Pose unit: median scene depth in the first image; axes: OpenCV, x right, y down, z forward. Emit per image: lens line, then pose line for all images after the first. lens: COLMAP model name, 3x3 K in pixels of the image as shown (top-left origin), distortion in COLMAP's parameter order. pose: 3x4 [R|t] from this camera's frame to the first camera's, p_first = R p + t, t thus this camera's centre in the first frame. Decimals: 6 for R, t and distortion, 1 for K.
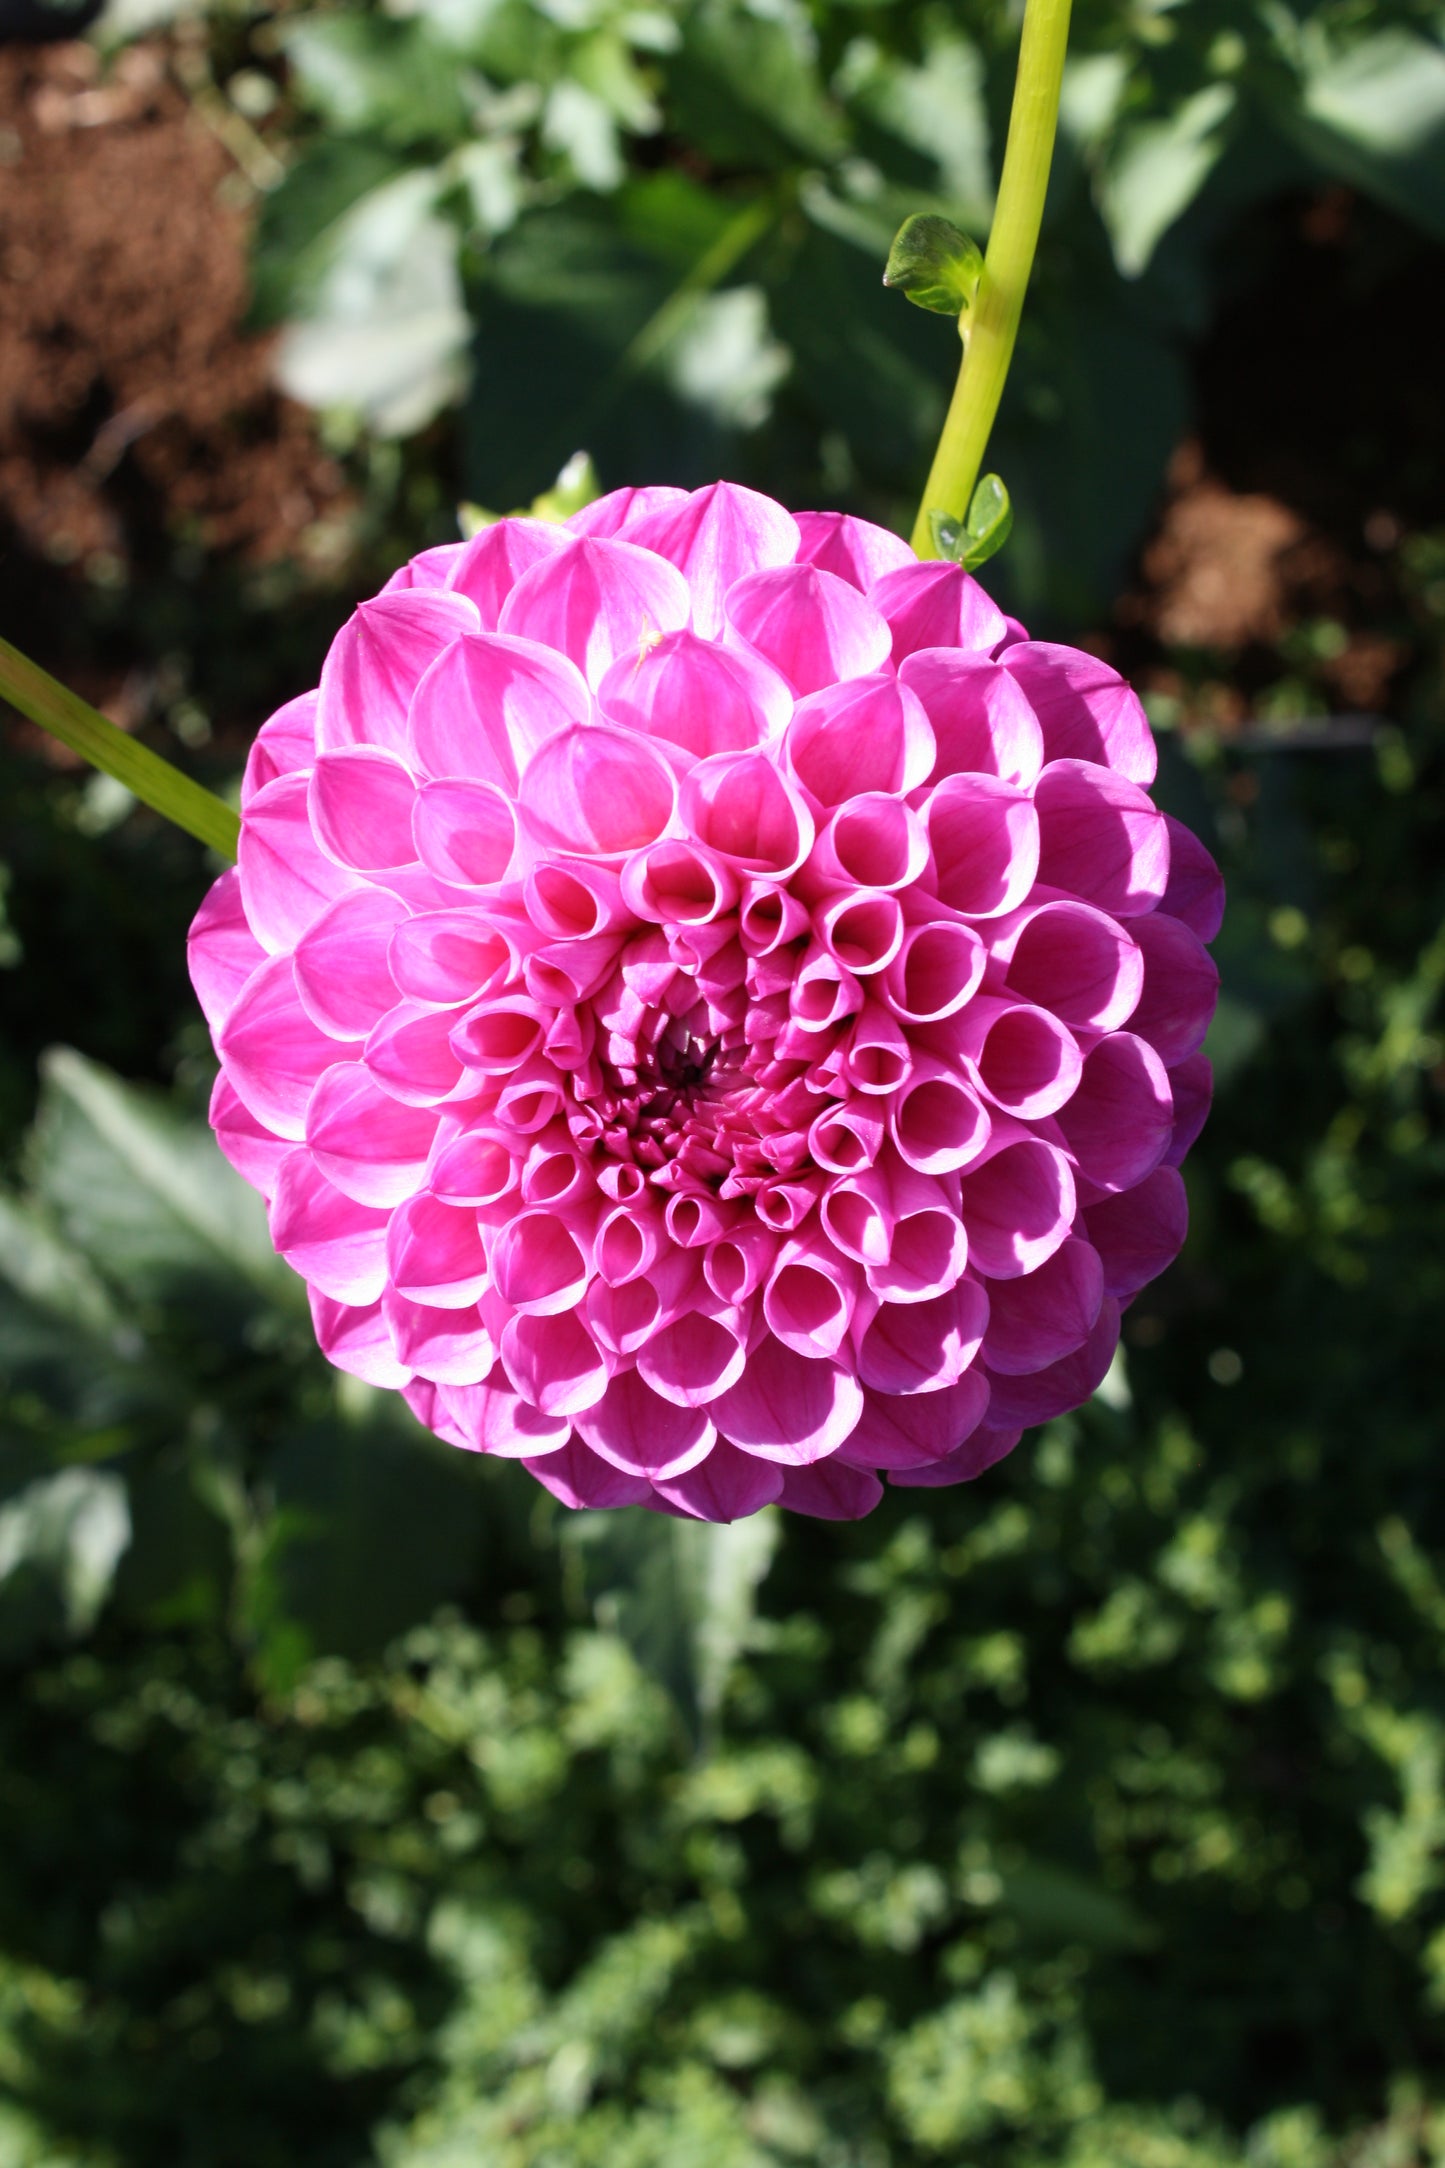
lens RADIAL K [[3072.0, 0, 750.8], [0, 3072.0, 1083.4], [0, 0, 1]] dist [-0.017338, -0.014461]
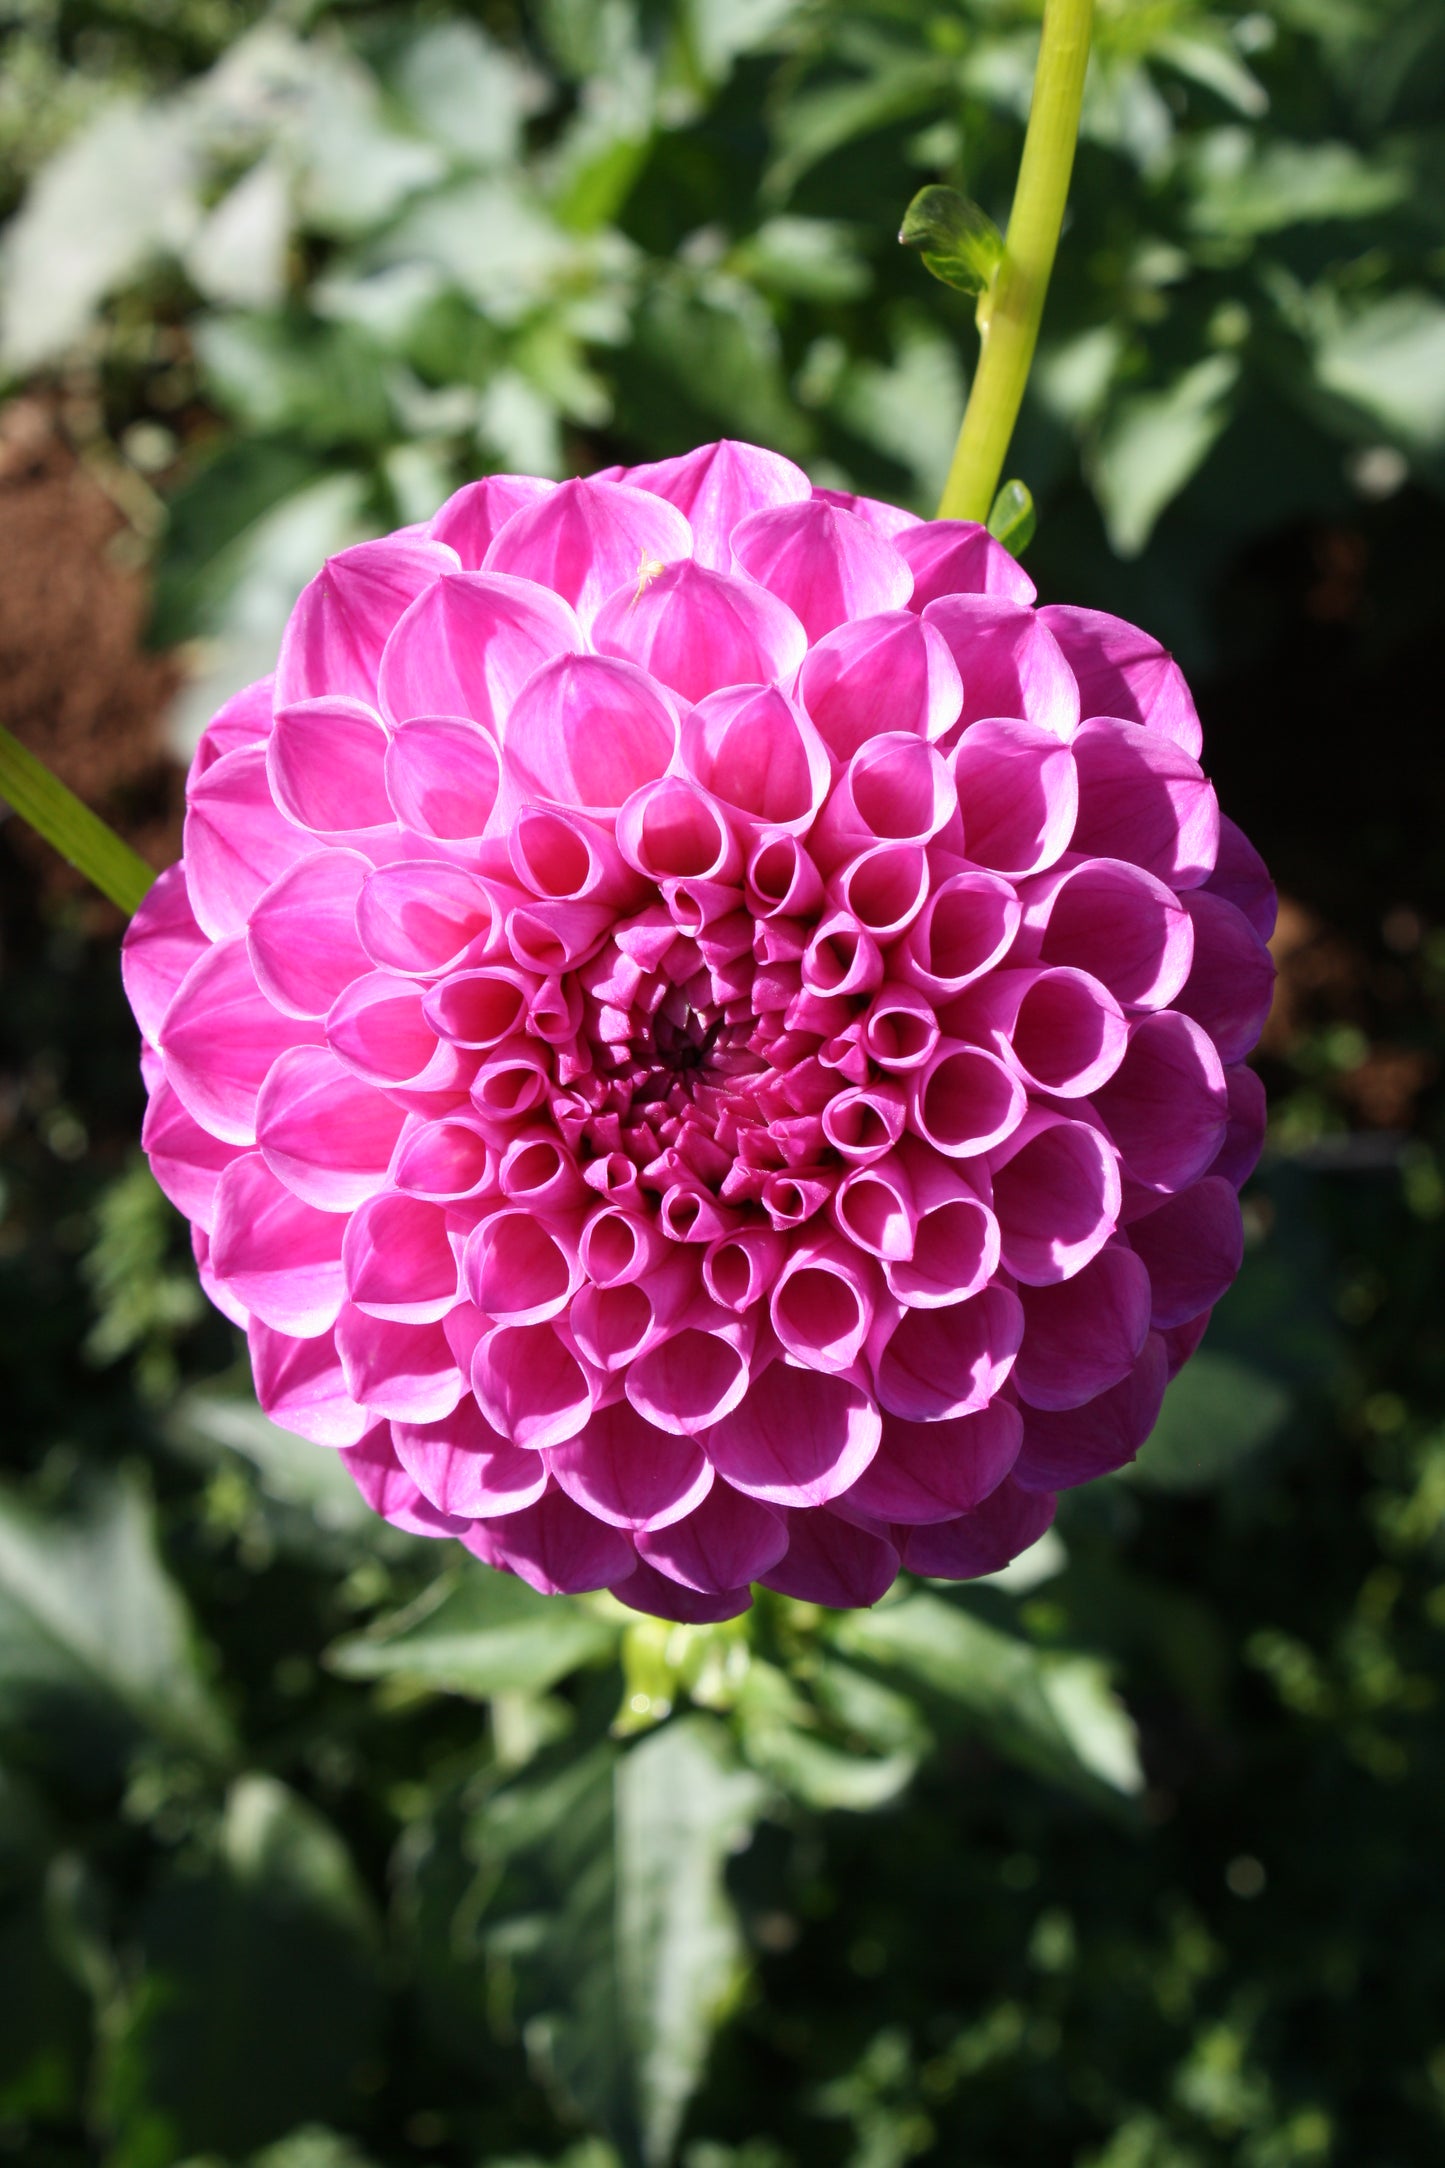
lens RADIAL K [[3492.3, 0, 756.7], [0, 3492.3, 1080.7], [0, 0, 1]] dist [0.013768, 0.002086]
pose [[0.999822, 0.006724, 0.017630, -0.017654], [-0.004257, 0.990640, -0.136437, 0.140648], [-0.018383, 0.136338, 0.990492, -0.006966]]
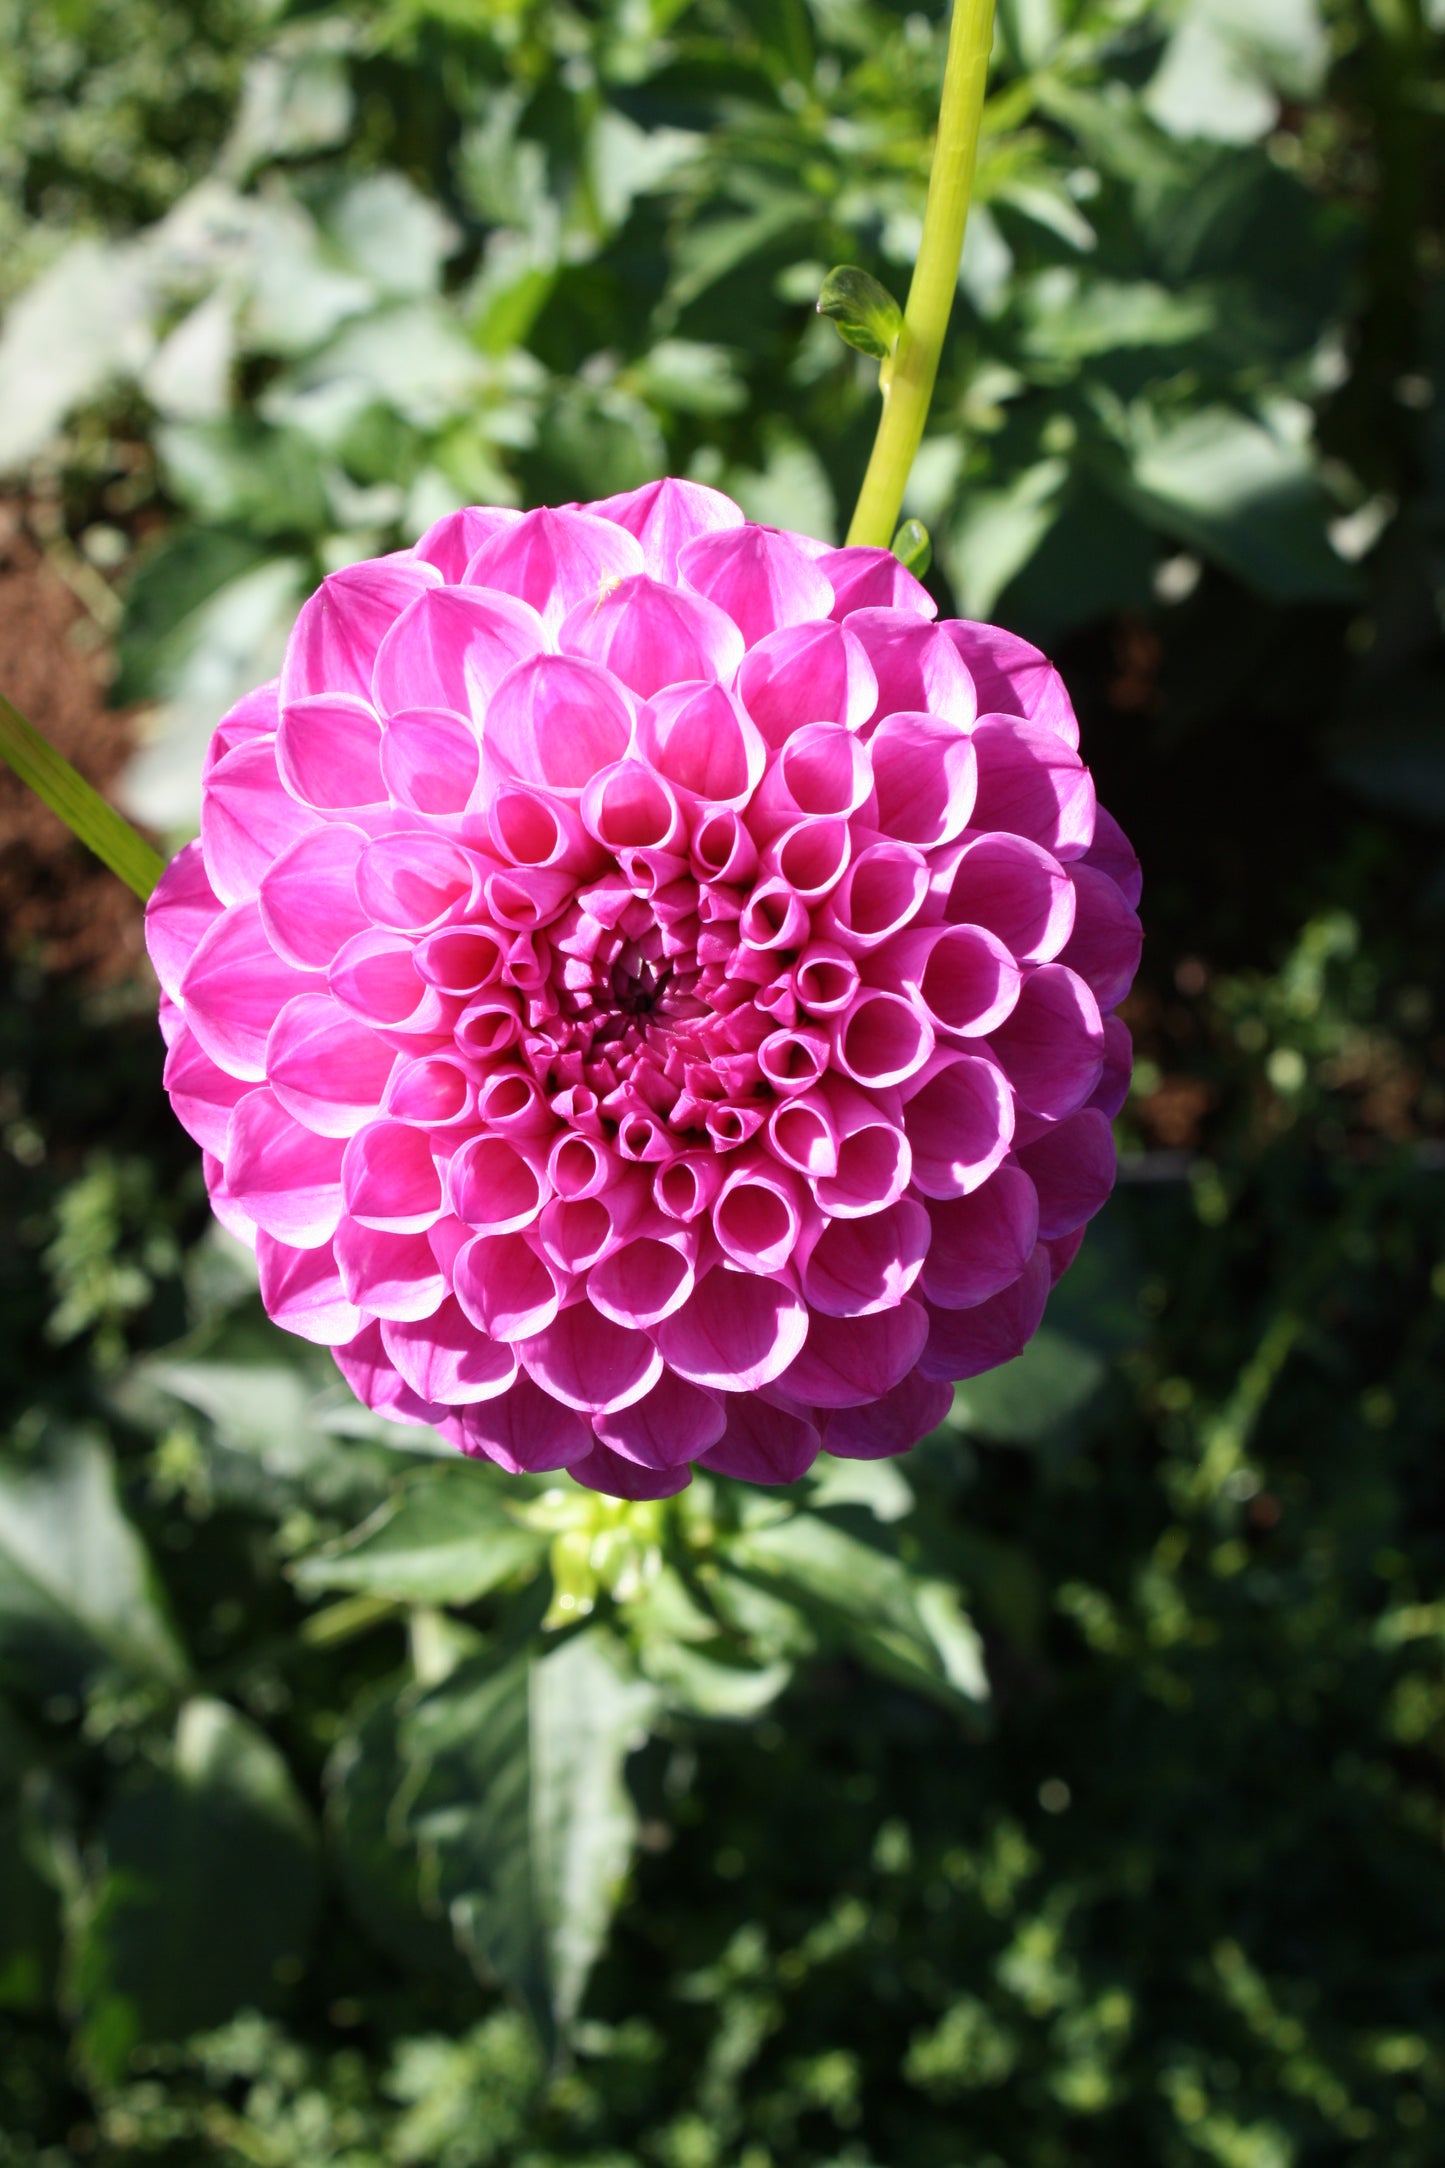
lens RADIAL K [[3042.2, 0, 722.5], [0, 3042.2, 1084.0], [0, 0, 1]] dist [-0.016539, -0.039993]
pose [[0.998853, 0.007462, 0.047299, -0.040380], [-0.000640, 0.989775, -0.142637, 0.168326], [-0.047880, 0.142443, 0.988644, -0.013487]]
